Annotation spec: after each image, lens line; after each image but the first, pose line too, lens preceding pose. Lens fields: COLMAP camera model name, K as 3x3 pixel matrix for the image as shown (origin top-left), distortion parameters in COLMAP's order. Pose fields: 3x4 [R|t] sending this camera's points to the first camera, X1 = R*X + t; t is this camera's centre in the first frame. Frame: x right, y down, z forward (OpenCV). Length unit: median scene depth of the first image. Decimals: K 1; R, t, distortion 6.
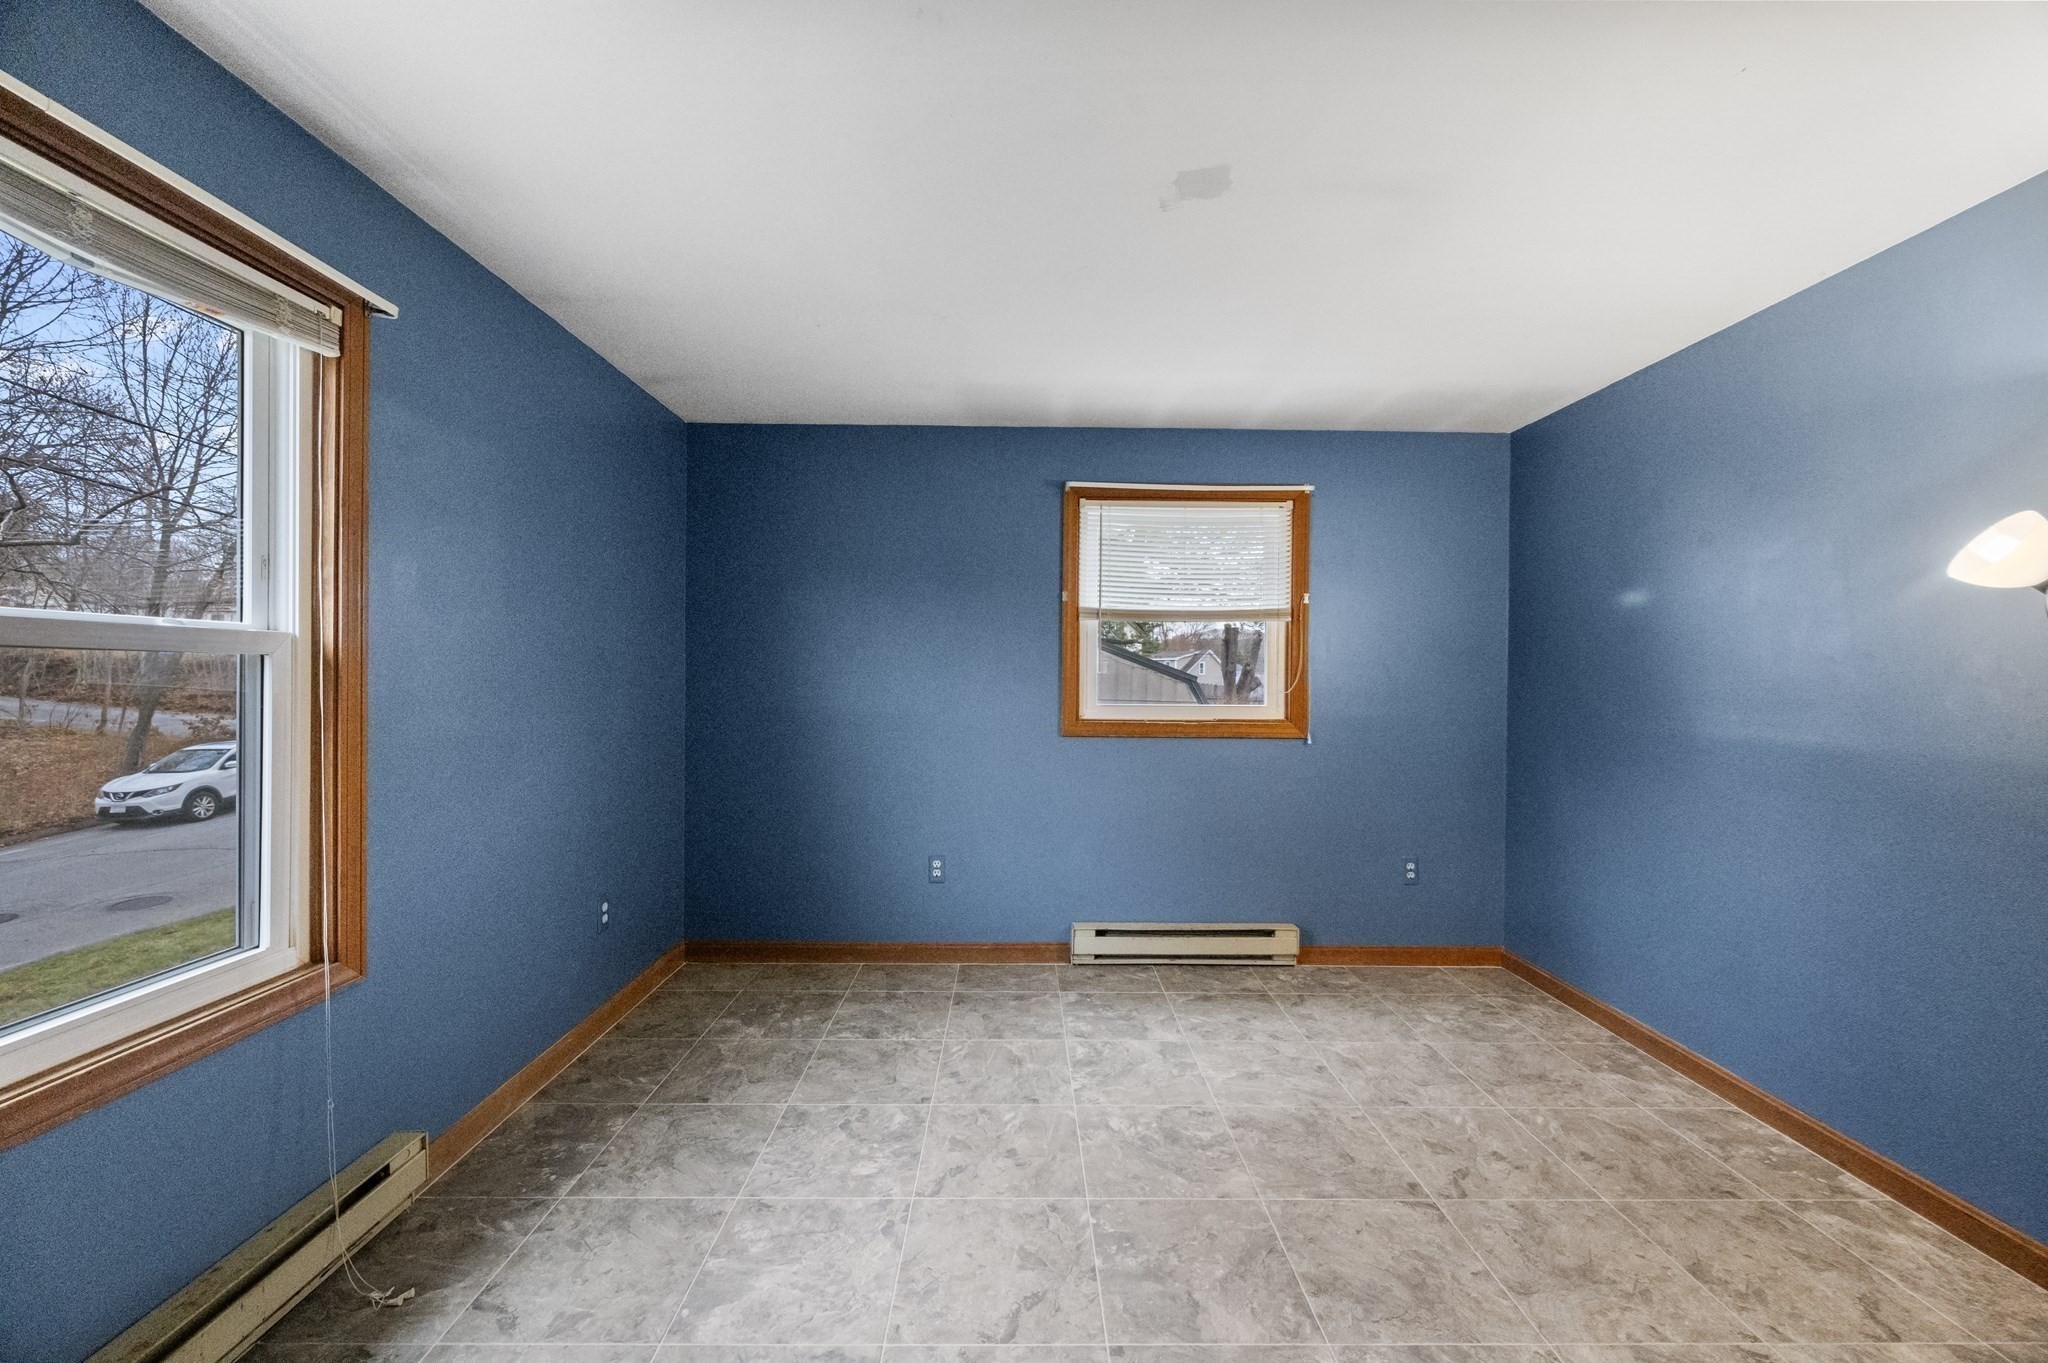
lens RADIAL K [[815.2, 0, 1031.5], [0, 815.2, 681.8], [0, 0, 1]] dist [-0.006946, 0.000281]
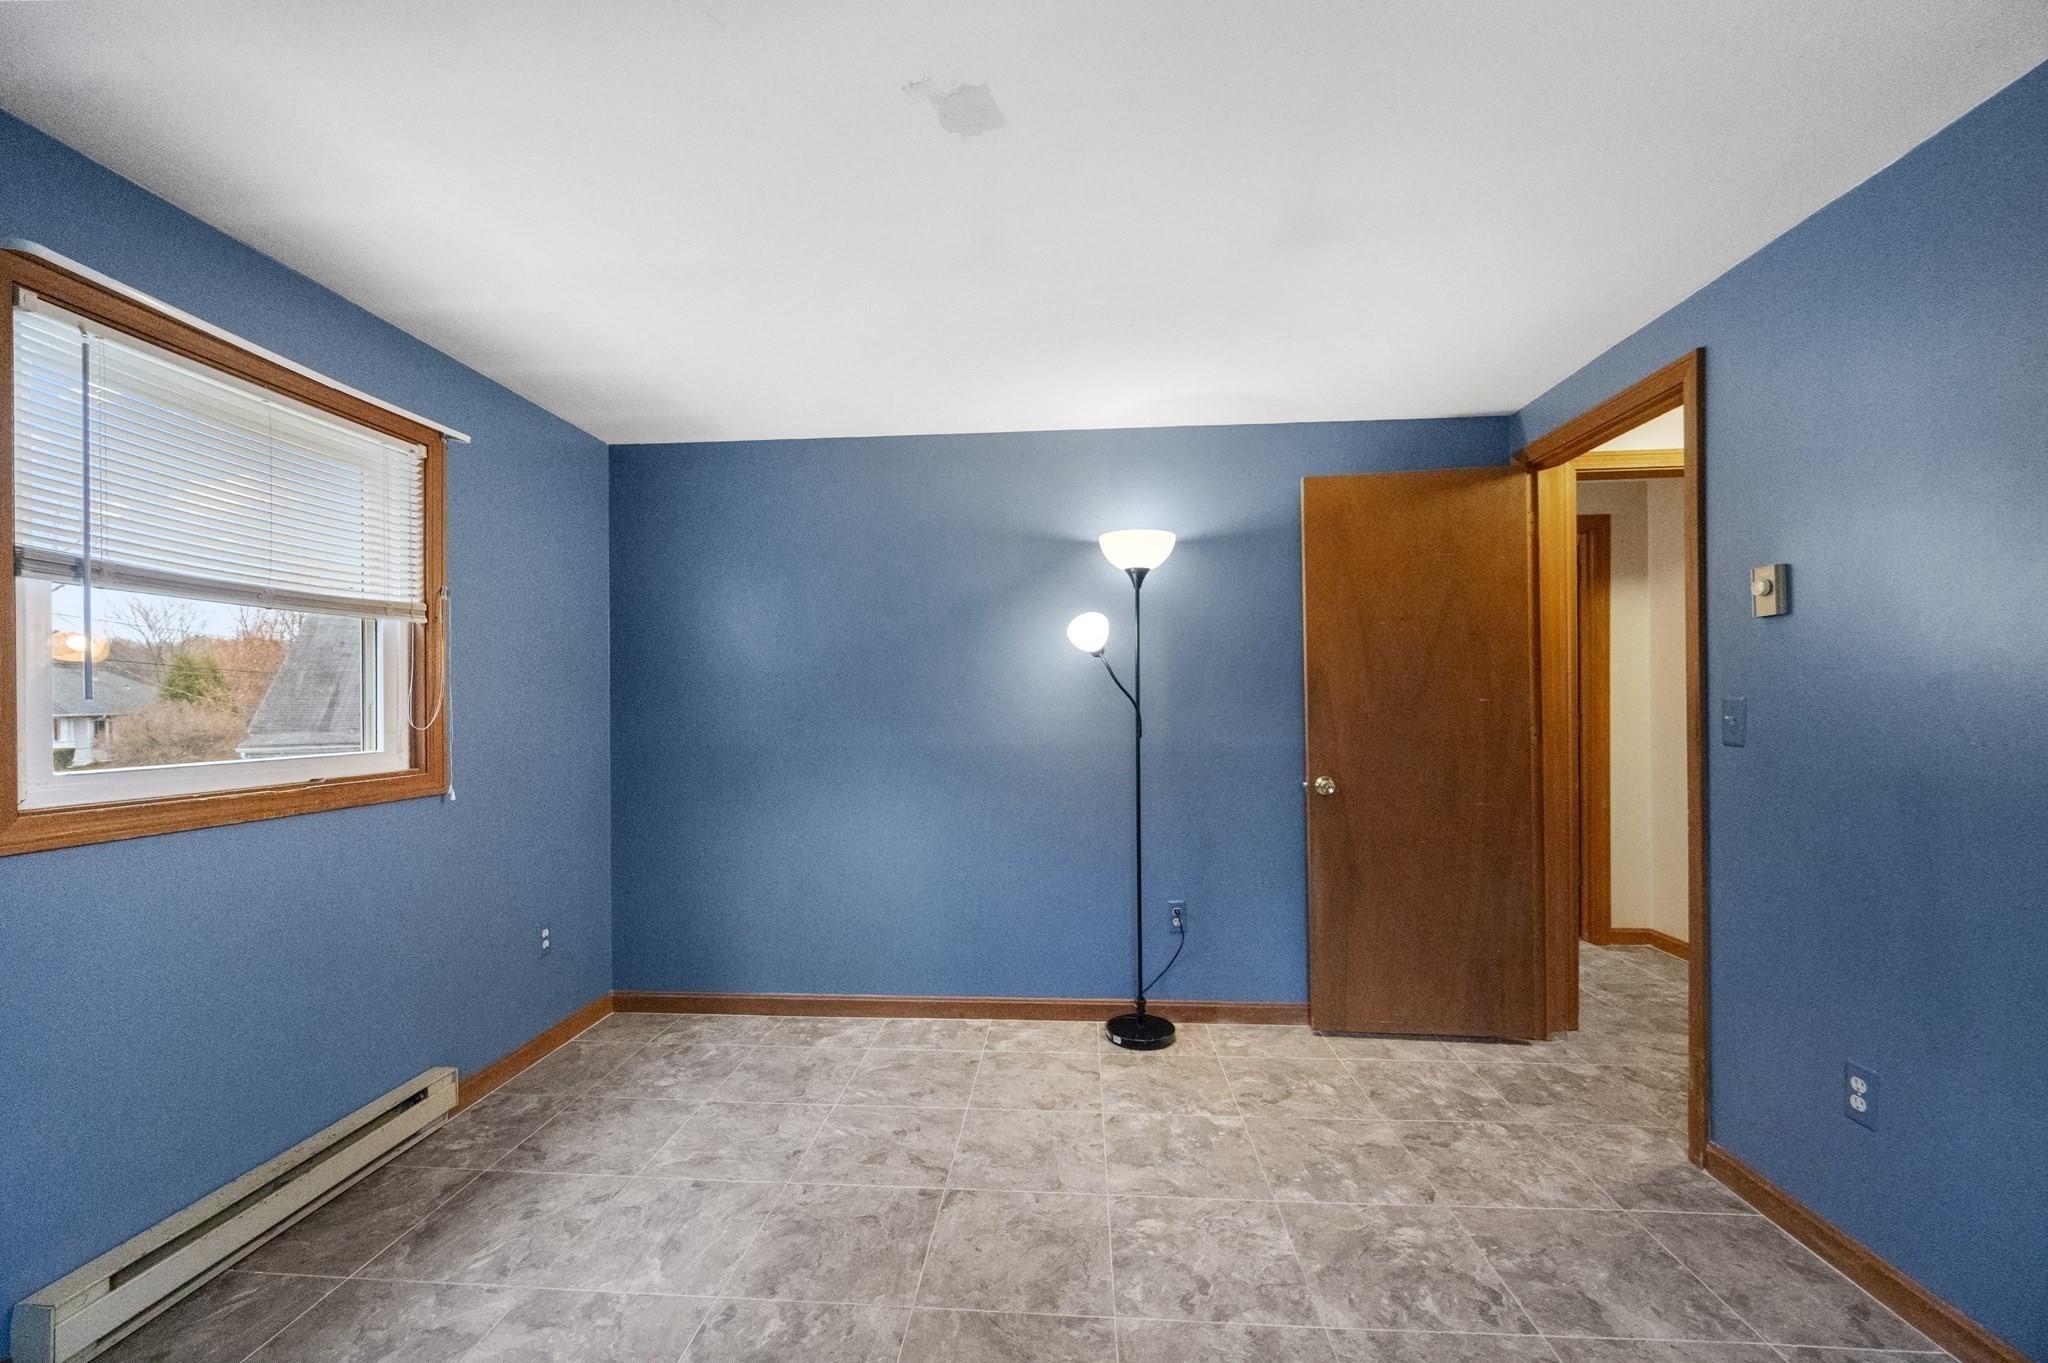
lens RADIAL K [[815.2, 0, 1023.4], [0, 815.2, 695.1], [0, 0, 1]] dist [-0.006946, 0.000281]
pose [[0.087085, -0.002430, 0.996198, -0.381542], [0.020473, 0.999790, 0.000649, -0.006272], [-0.995991, 0.020339, 0.087116, 0.539952]]
